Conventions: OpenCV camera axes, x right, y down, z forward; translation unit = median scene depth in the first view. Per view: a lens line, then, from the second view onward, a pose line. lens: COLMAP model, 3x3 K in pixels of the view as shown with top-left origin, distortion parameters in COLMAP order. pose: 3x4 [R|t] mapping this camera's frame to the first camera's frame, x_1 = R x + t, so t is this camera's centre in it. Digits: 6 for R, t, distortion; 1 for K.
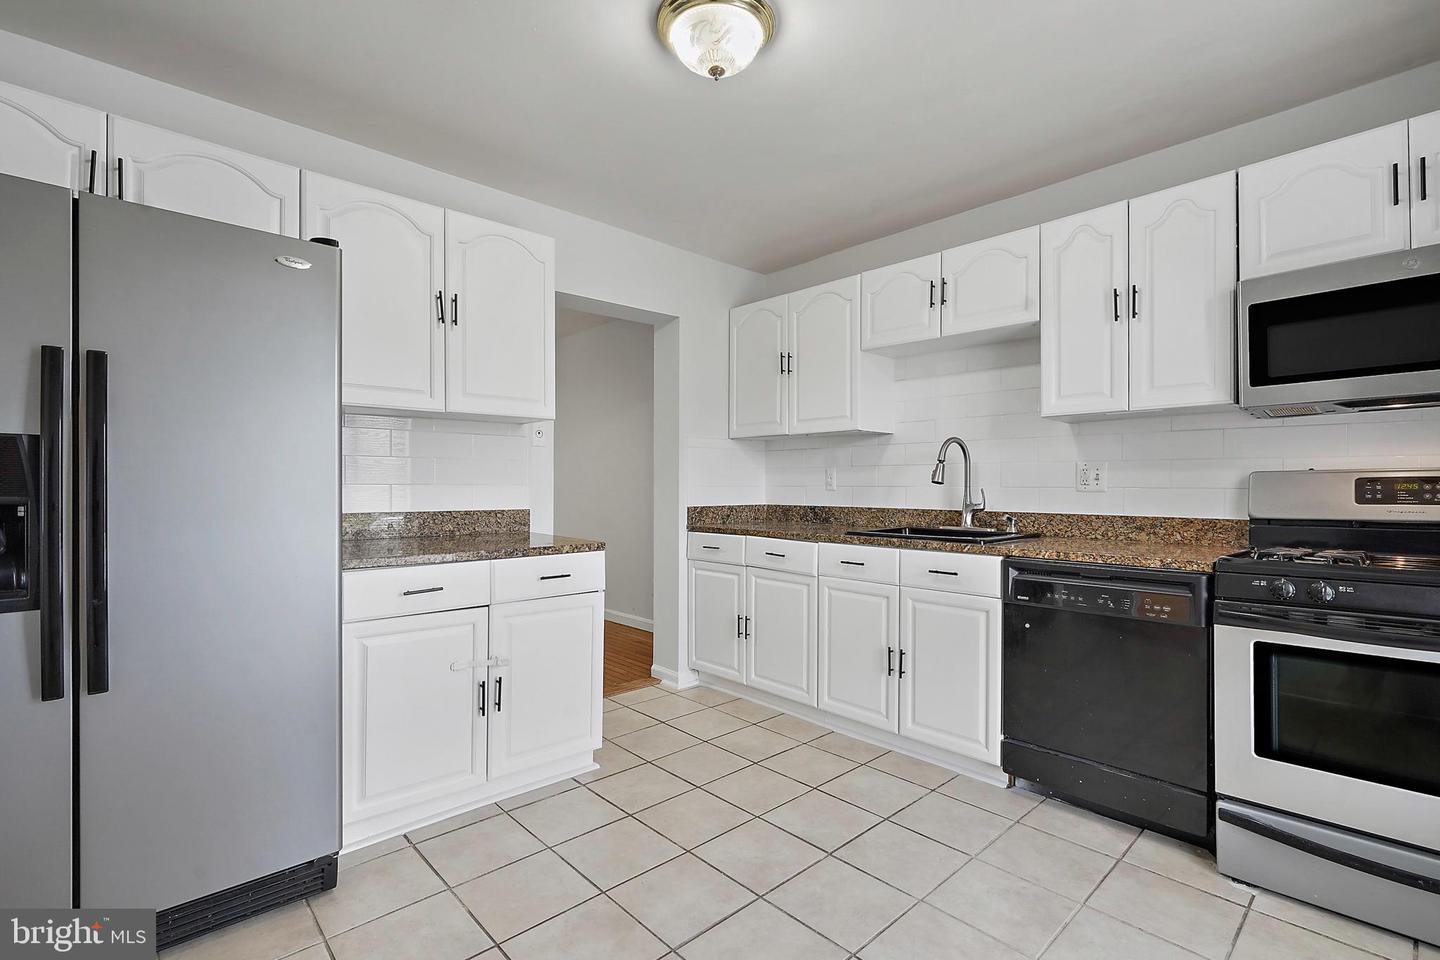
lens RADIAL K [[655.3, 0, 701.6], [0, 655.3, 489.3], [0, 0, 1]] dist [-0.011318, -0.000651]
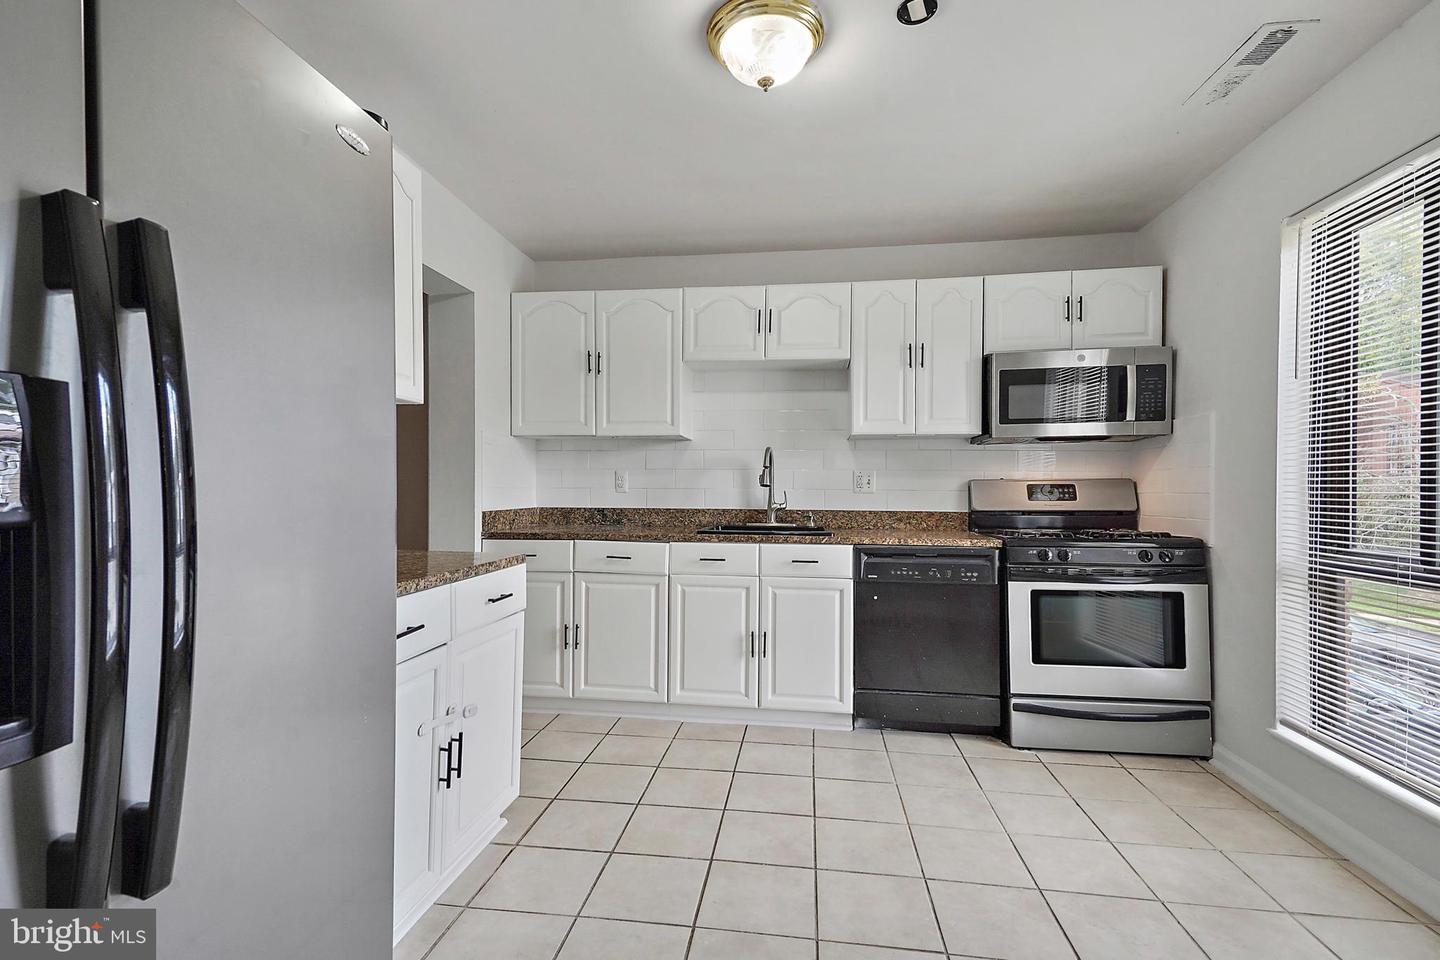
lens RADIAL K [[655.3, 0, 698.0], [0, 655.3, 488.3], [0, 0, 1]] dist [-0.011318, -0.000651]
pose [[0.783710, 0.002264, 0.621123, -0.491116], [-0.000075, 0.999994, -0.003550, -0.001114], [-0.621127, 0.002736, 0.783705, 0.182470]]
